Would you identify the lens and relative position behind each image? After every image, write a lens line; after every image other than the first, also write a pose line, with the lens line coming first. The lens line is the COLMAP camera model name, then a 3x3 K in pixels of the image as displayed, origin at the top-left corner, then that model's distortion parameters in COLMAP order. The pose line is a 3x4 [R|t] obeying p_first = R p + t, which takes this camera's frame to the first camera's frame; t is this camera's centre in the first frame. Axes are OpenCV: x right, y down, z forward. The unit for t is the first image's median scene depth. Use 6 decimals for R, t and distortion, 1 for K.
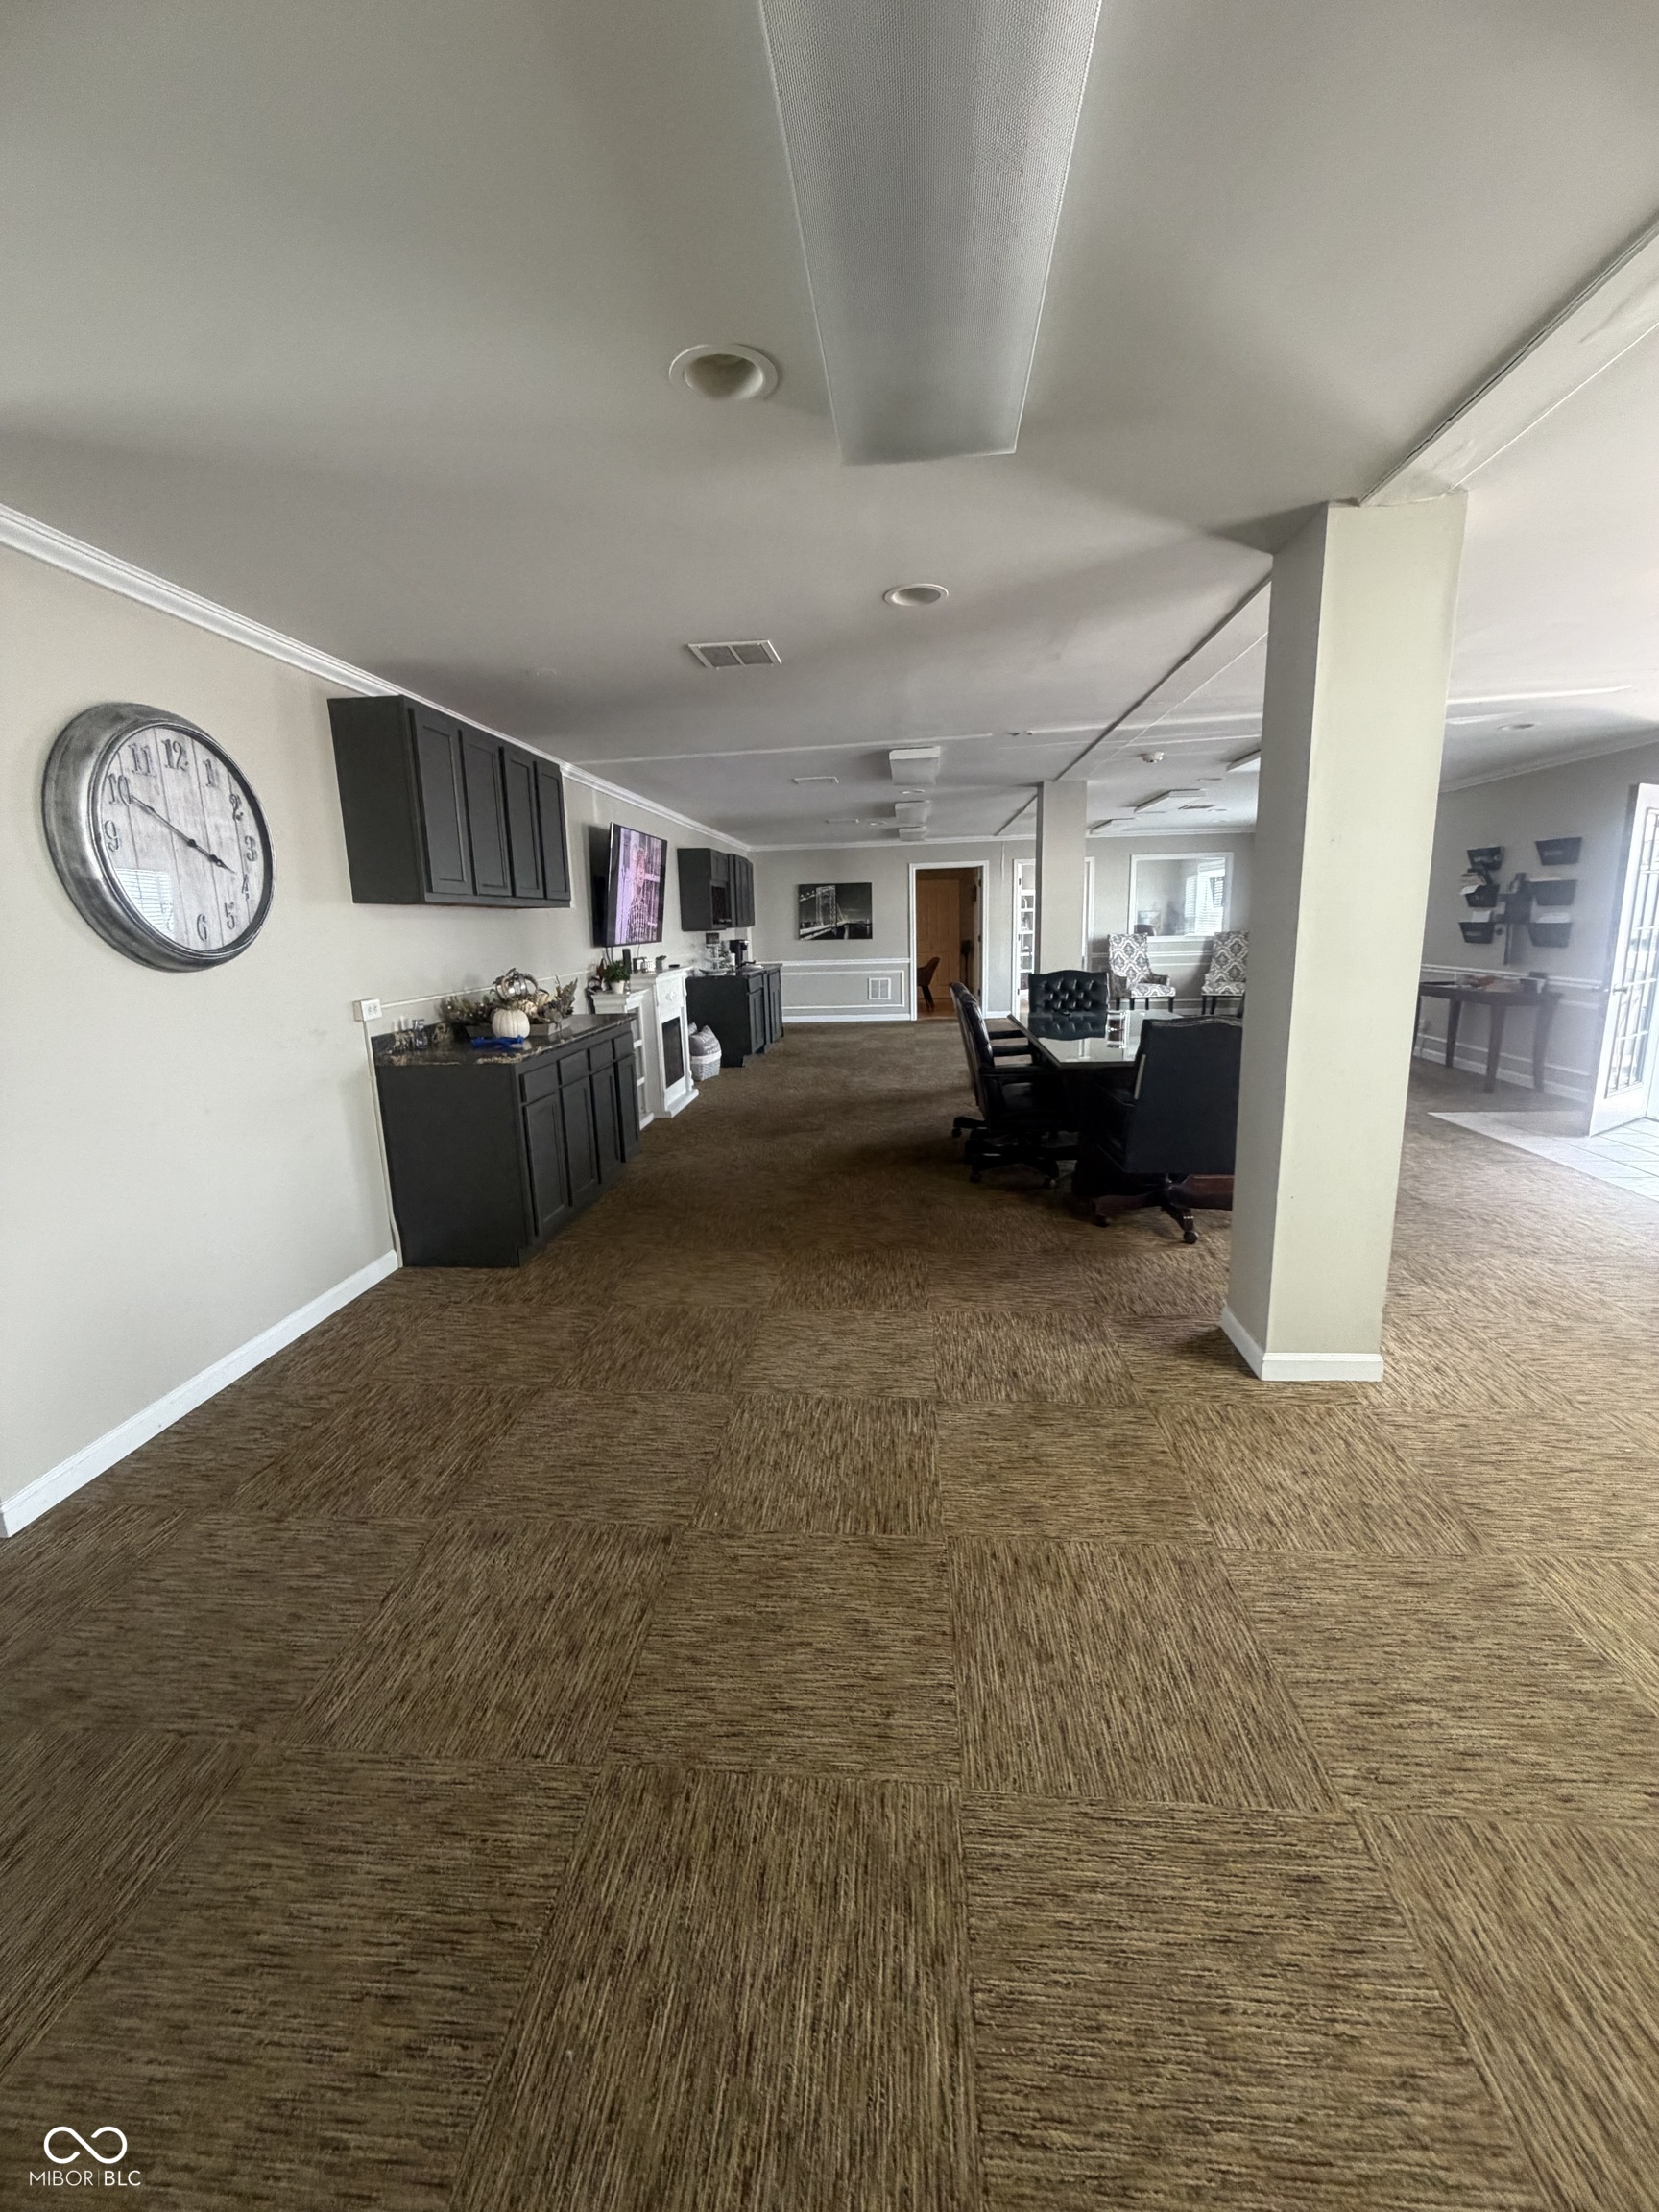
lens RADIAL K [[882.0, 0, 823.2], [0, 882.0, 1101.1], [0, 0, 1]] dist [0.001011, 0.000109]
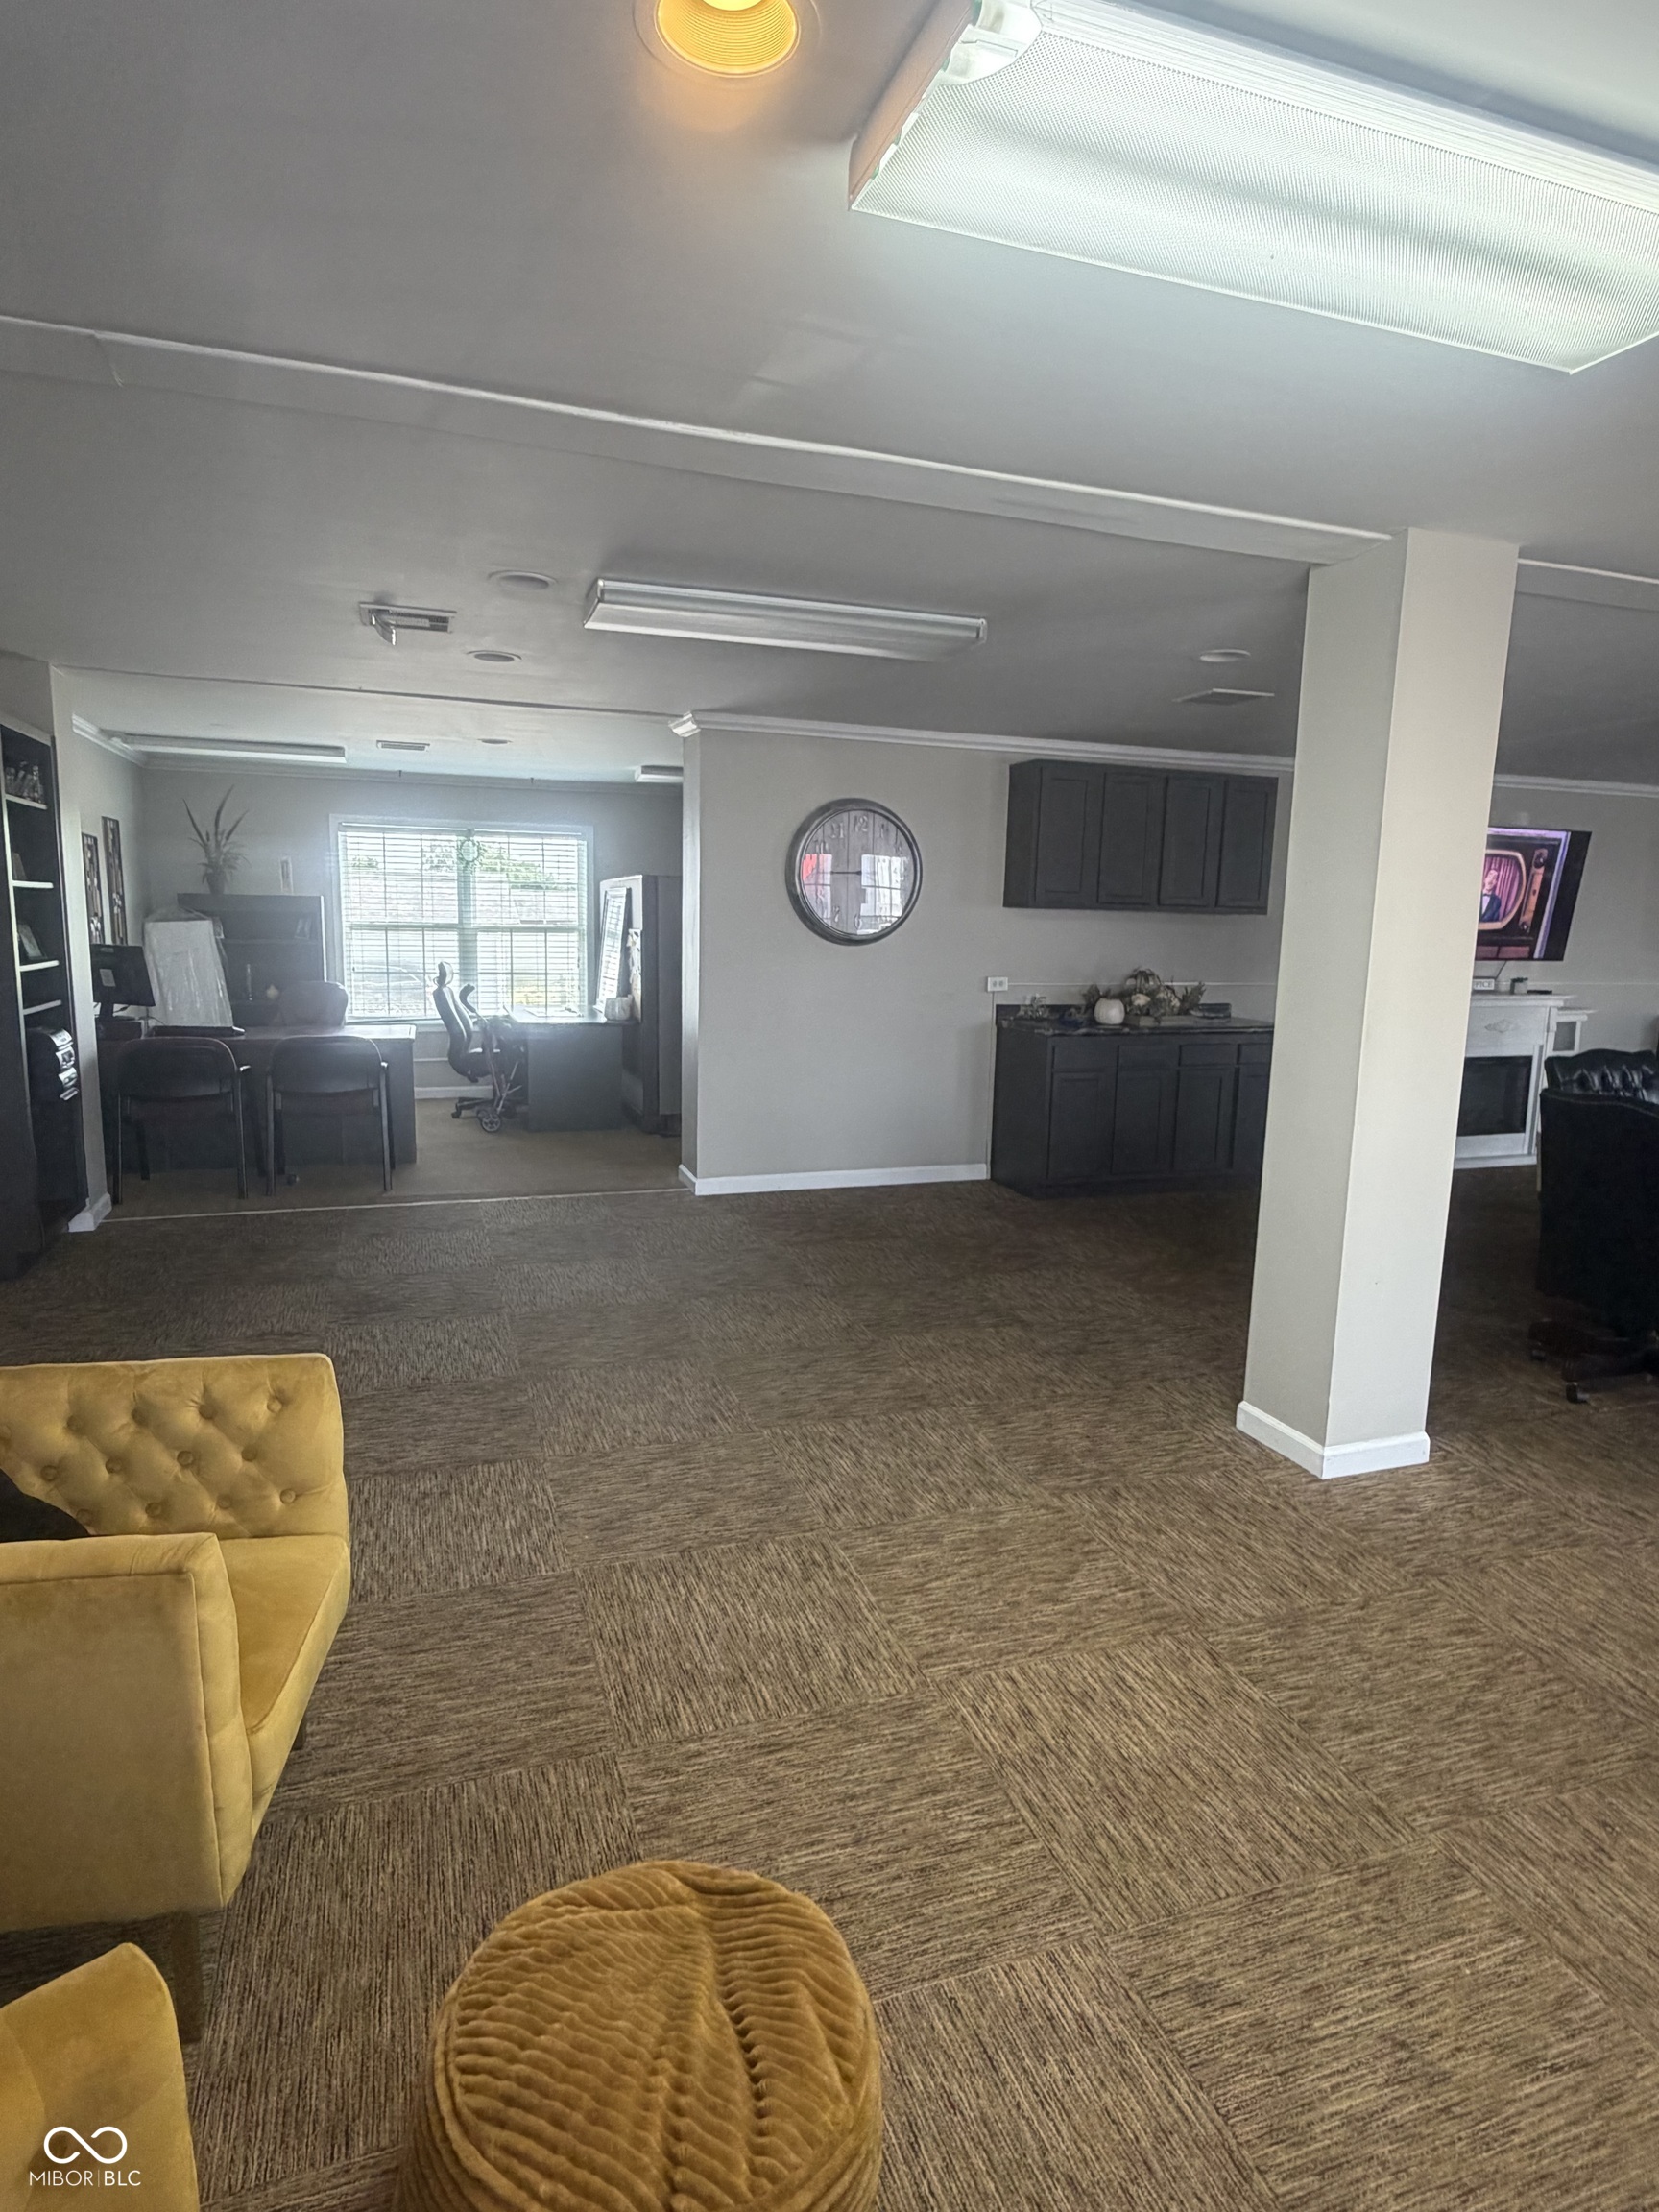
lens RADIAL K [[1214.7, 0, 826.9], [0, 1214.7, 1106.4], [0, 0, 1]] dist [0.002021, 0.000199]
pose [[0.405739, 0.177469, -0.896594, 1.211014], [-0.214036, 0.972140, 0.095564, -0.047032], [0.888574, 0.153129, 0.432420, -0.023731]]
